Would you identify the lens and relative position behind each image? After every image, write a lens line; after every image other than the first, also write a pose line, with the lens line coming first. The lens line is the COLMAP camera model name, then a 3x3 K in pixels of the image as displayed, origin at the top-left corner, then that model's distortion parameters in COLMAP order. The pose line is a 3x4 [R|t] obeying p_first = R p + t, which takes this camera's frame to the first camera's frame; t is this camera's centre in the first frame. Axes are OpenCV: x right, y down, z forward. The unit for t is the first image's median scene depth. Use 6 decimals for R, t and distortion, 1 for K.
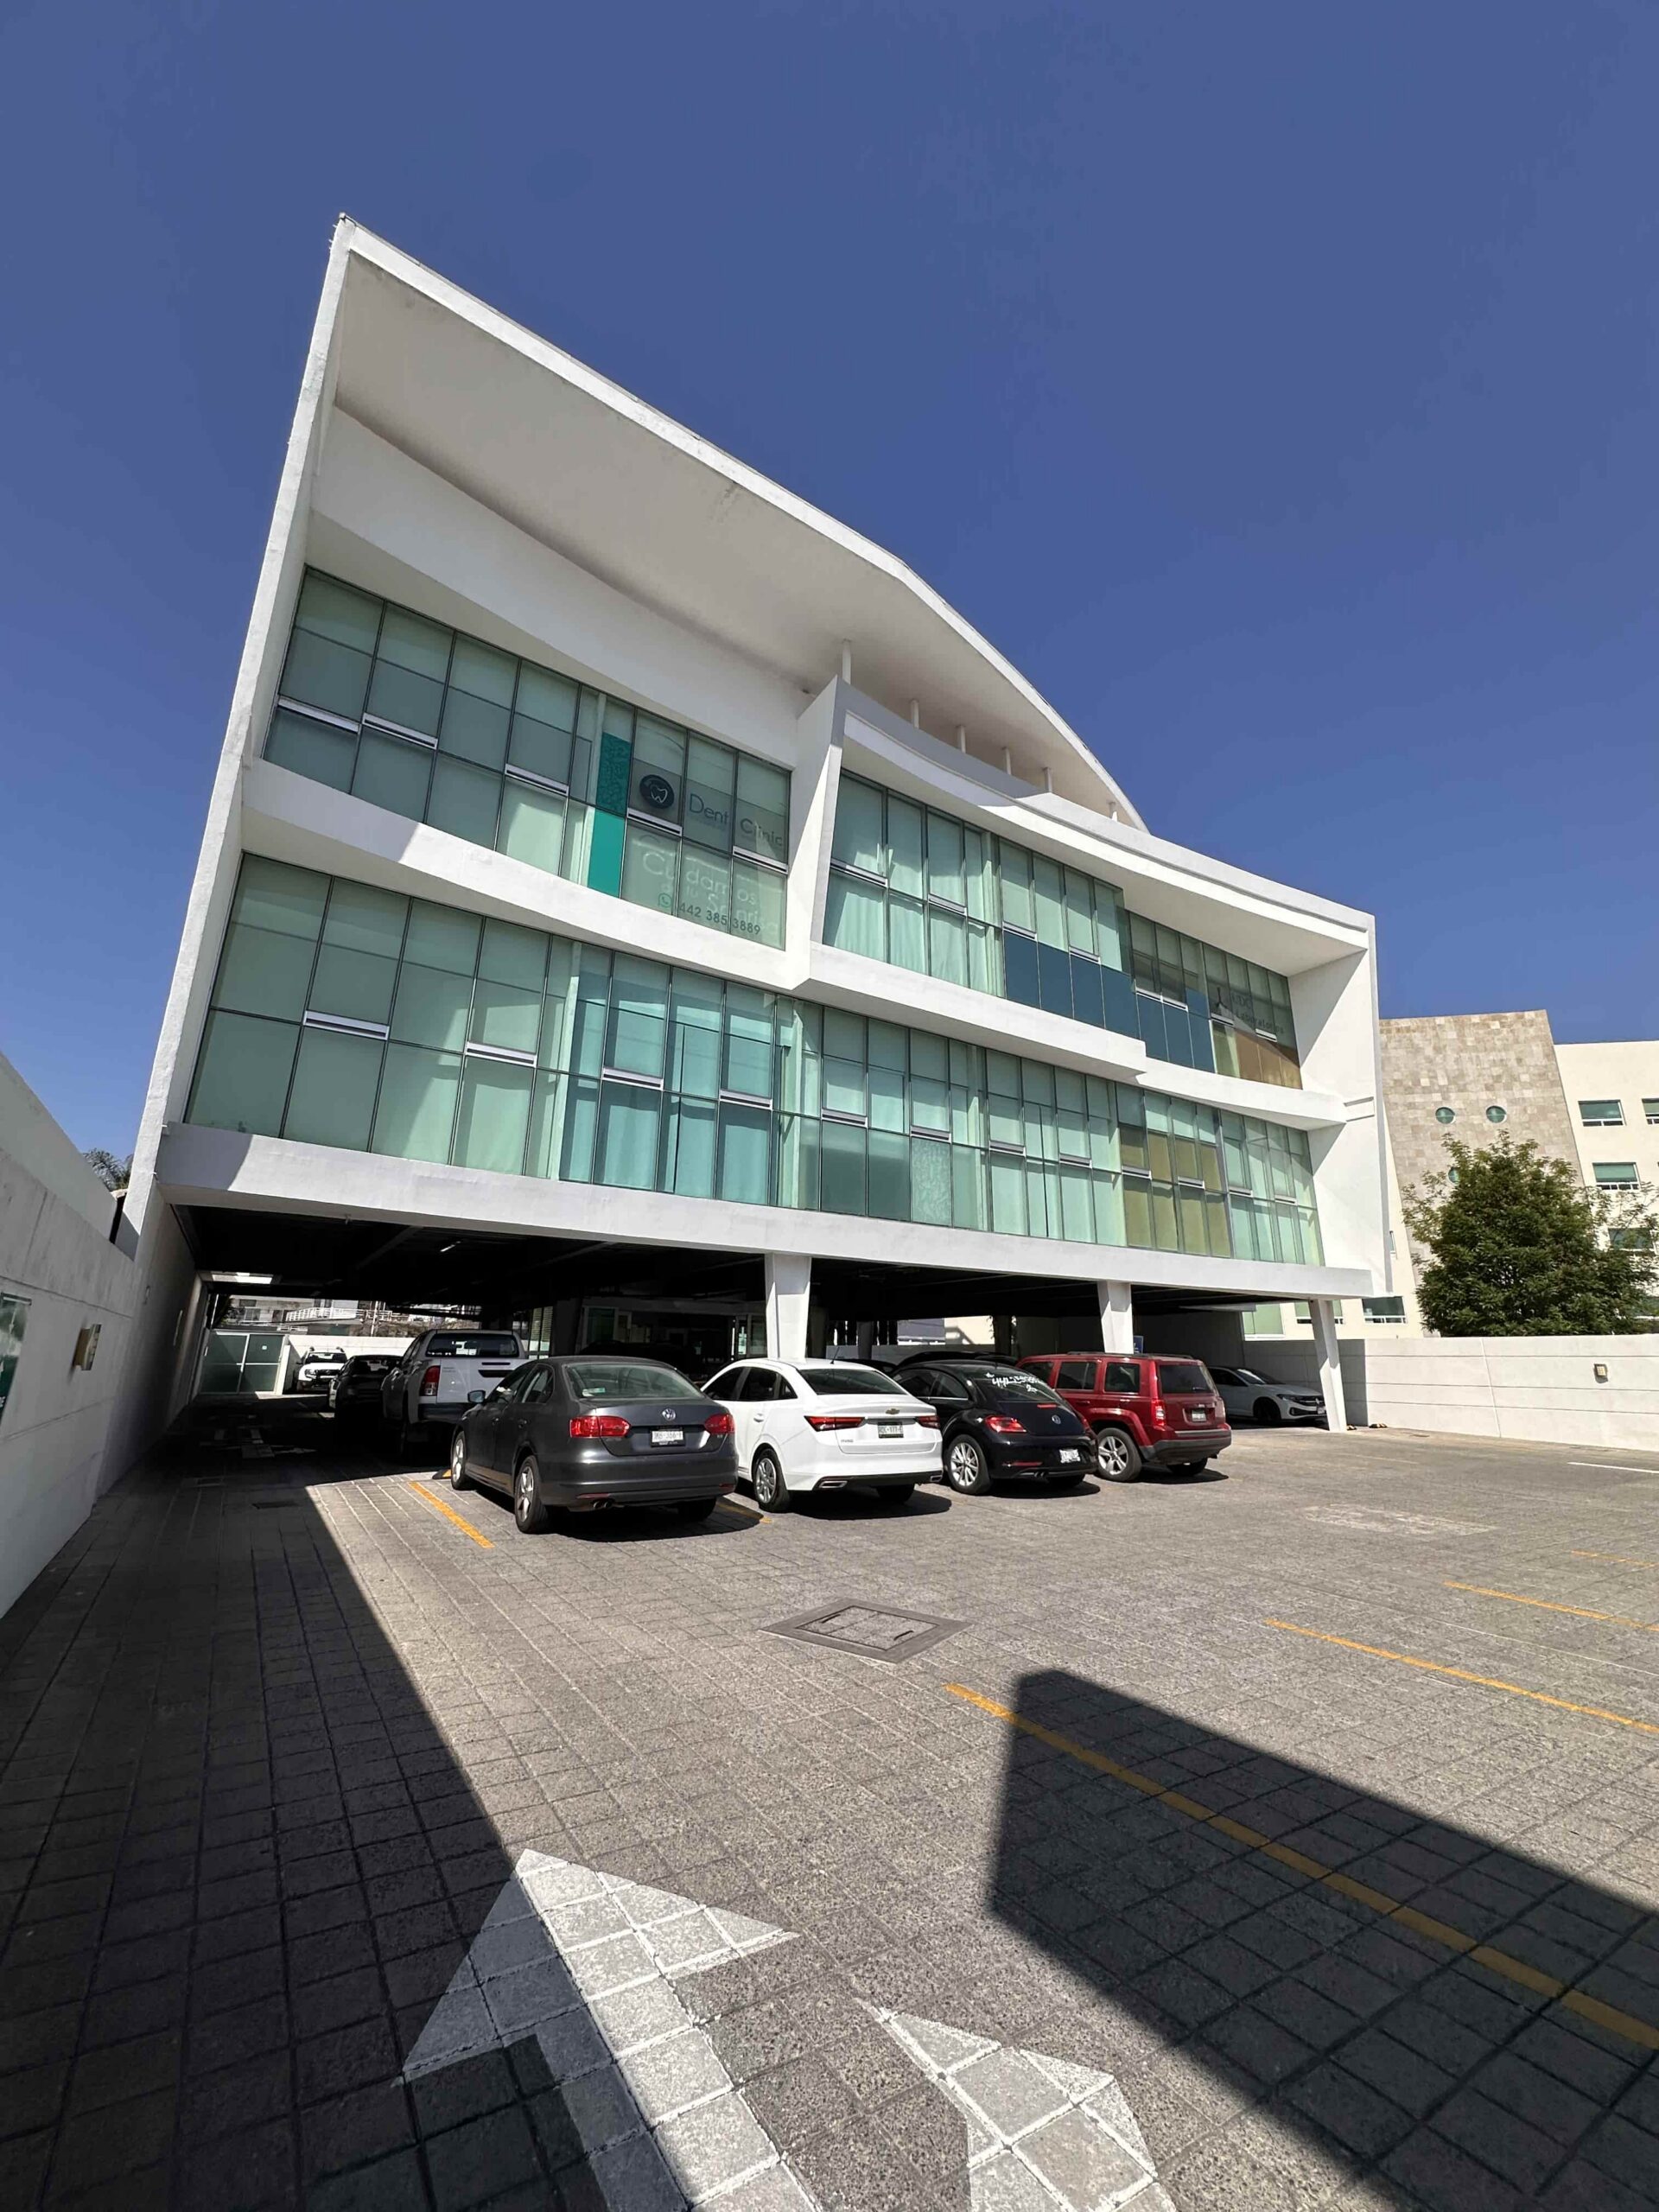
lens RADIAL K [[874.6, 0, 829.5], [0, 874.6, 1106.0], [0, 0, 1]] dist [-0.000970, -0.000083]
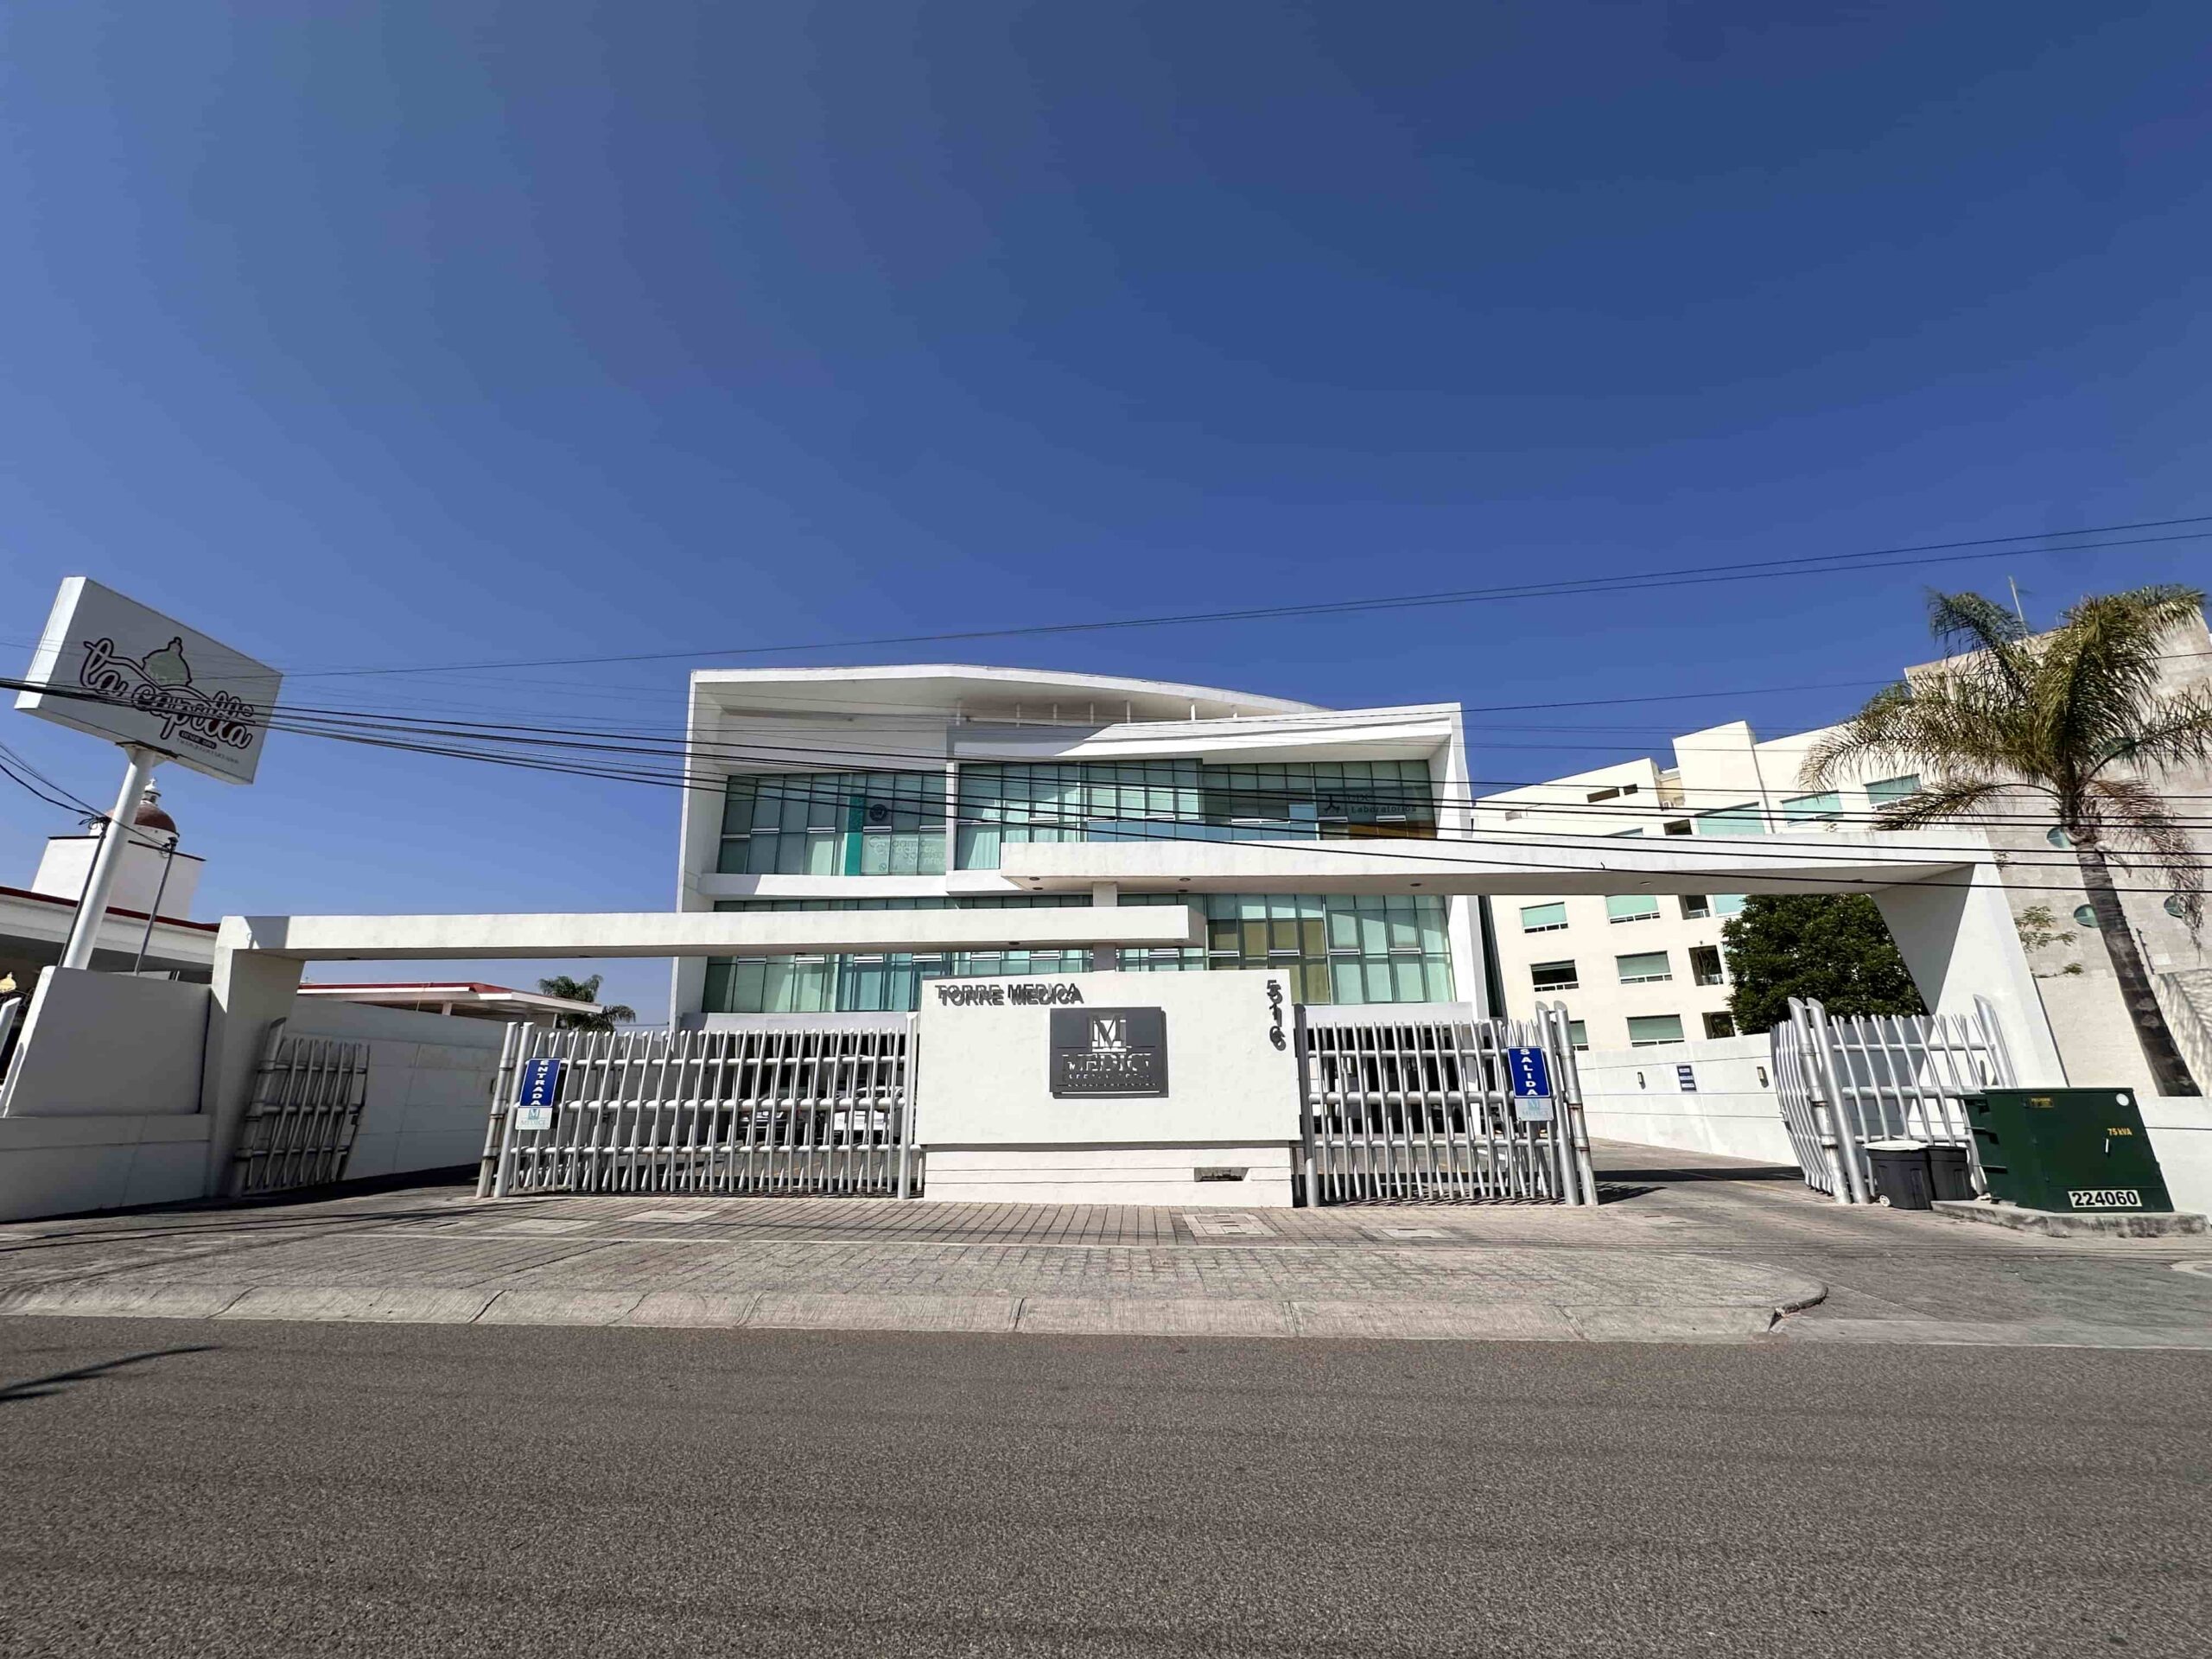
lens RADIAL K [[874.6, 0, 1106.0], [0, 874.6, 829.5], [0, 0, 1]] dist [-0.000970, -0.000083]
pose [[0.816297, -0.193868, -0.544127, 1.332325], [0.180115, 0.980458, -0.079121, -0.060800], [0.548833, -0.033419, 0.835264, -0.414246]]
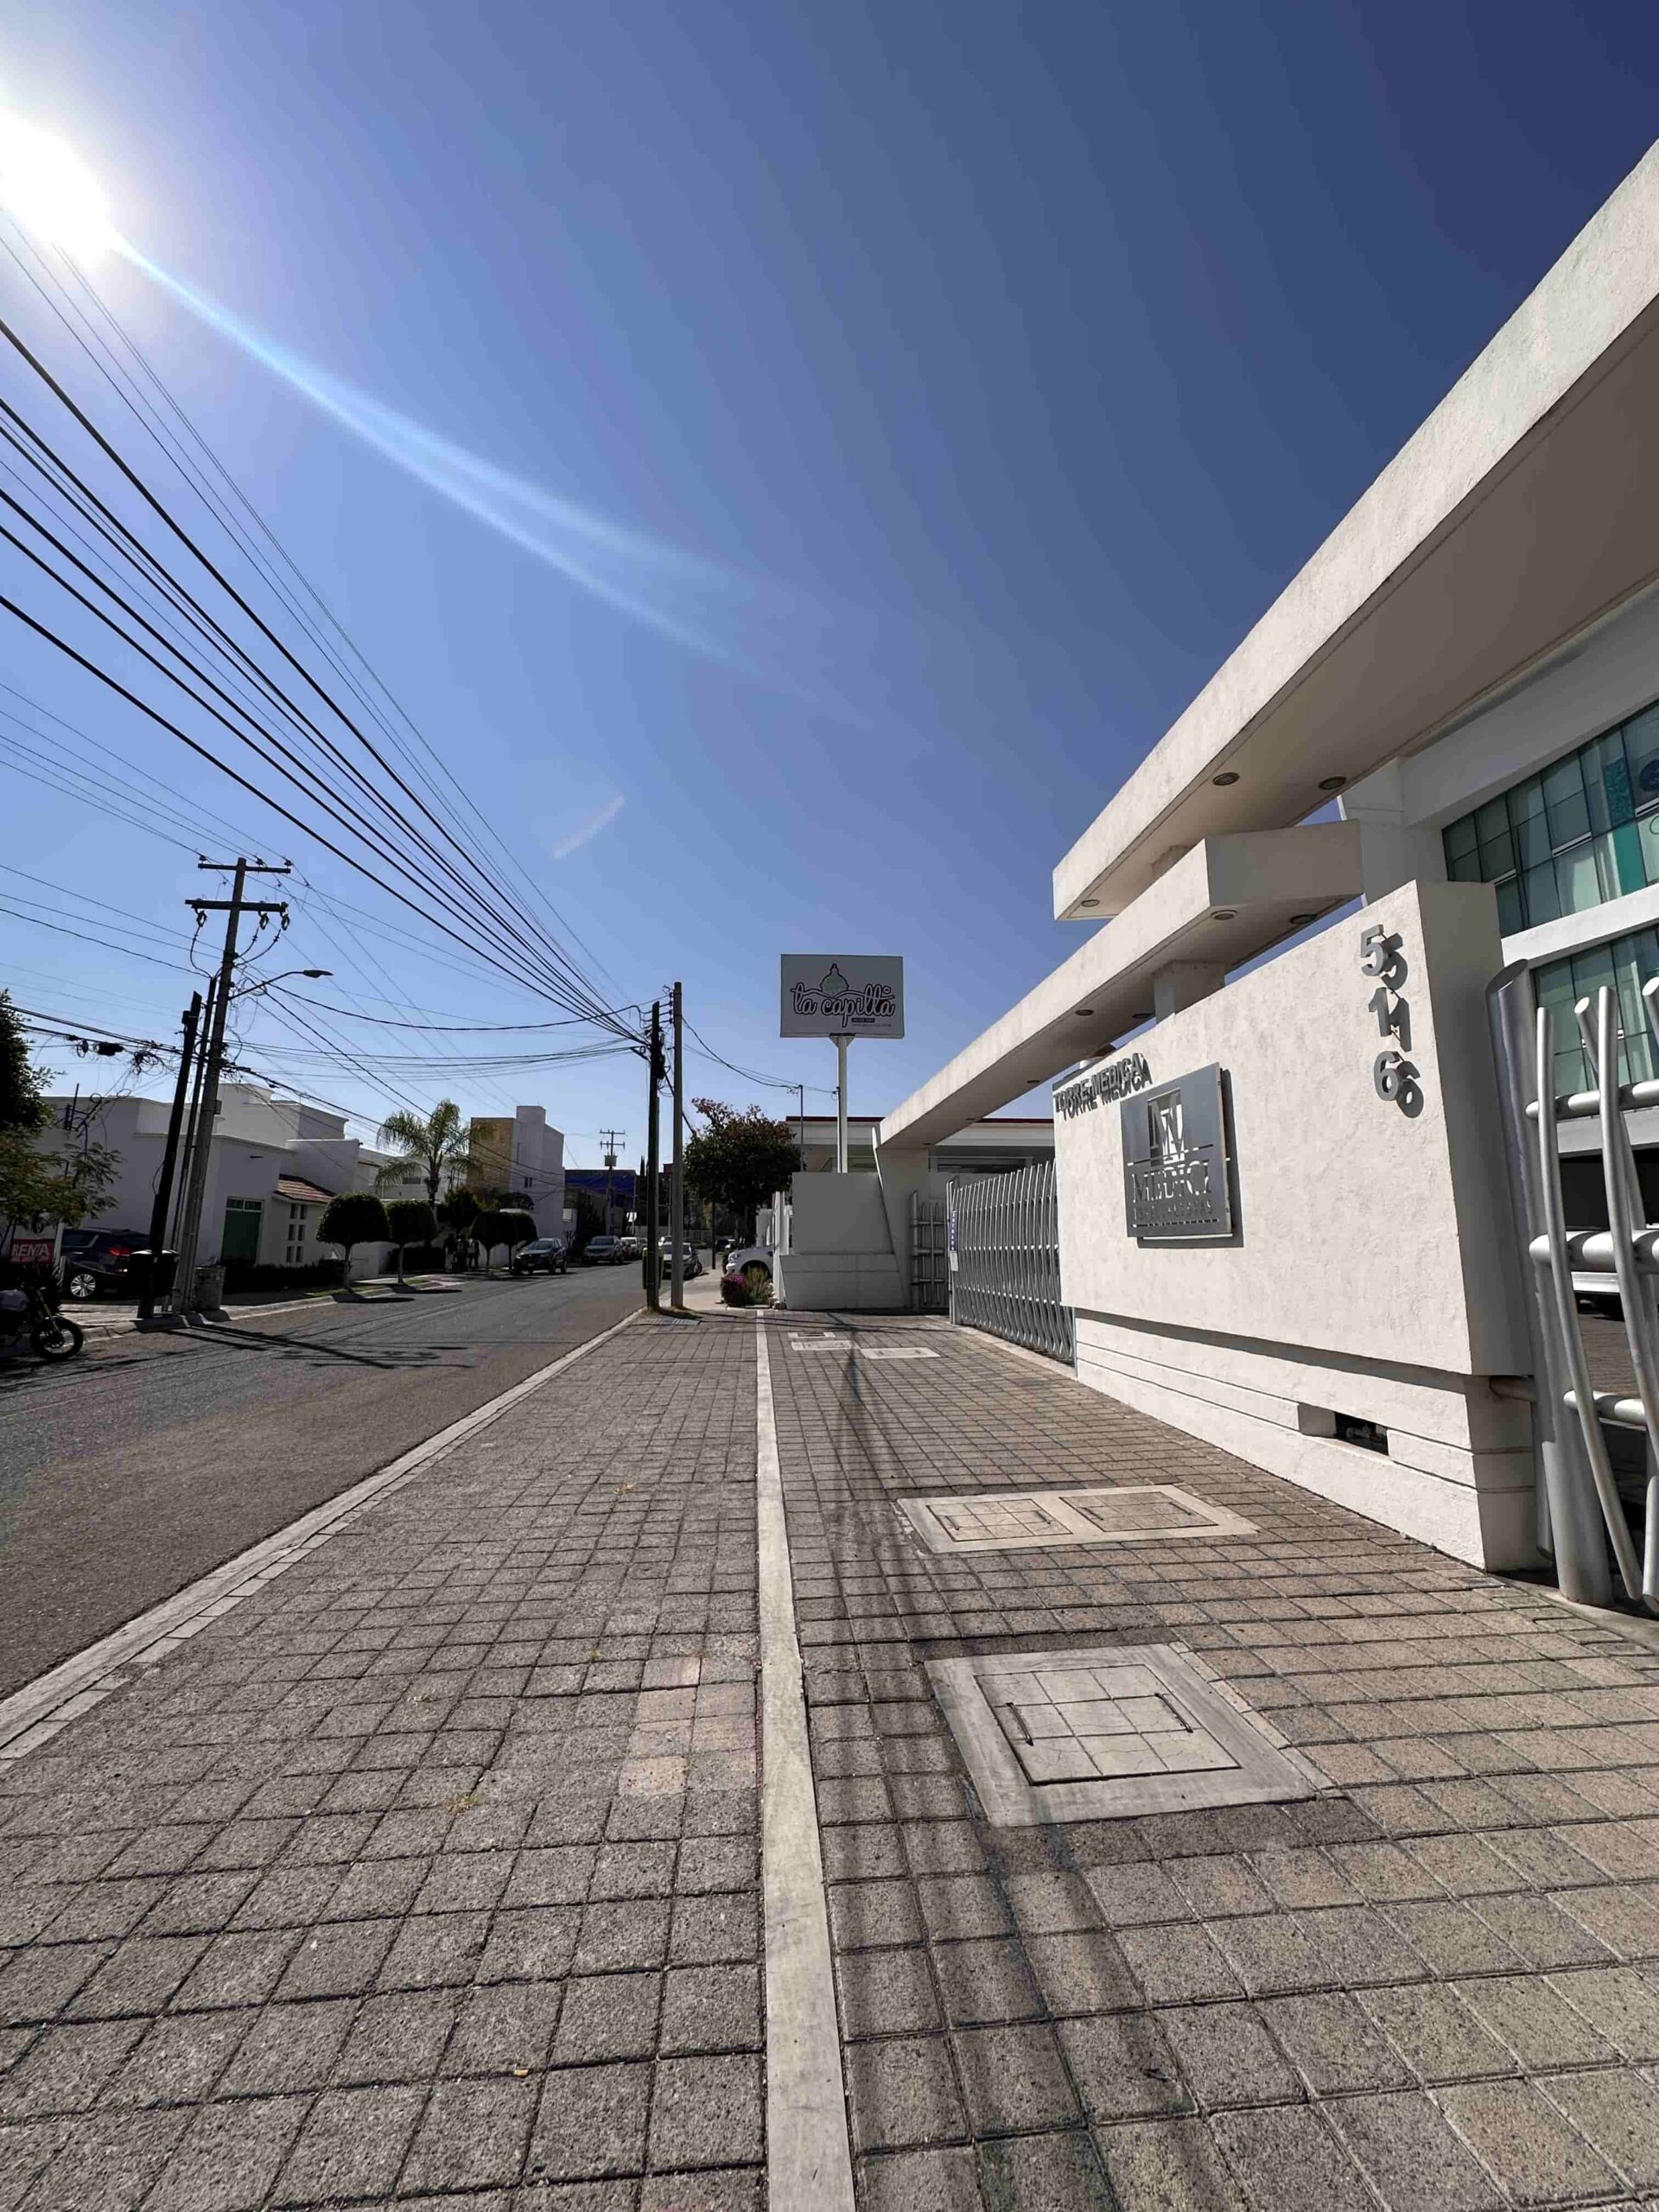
lens RADIAL K [[874.6, 0, 829.5], [0, 874.6, 1106.0], [0, 0, 1]] dist [-0.000970, -0.000083]
pose [[-0.456929, -0.158345, -0.875296, 1.316220], [0.242344, 0.924642, -0.293781, 0.146128], [0.855854, -0.346360, -0.384122, 0.318371]]
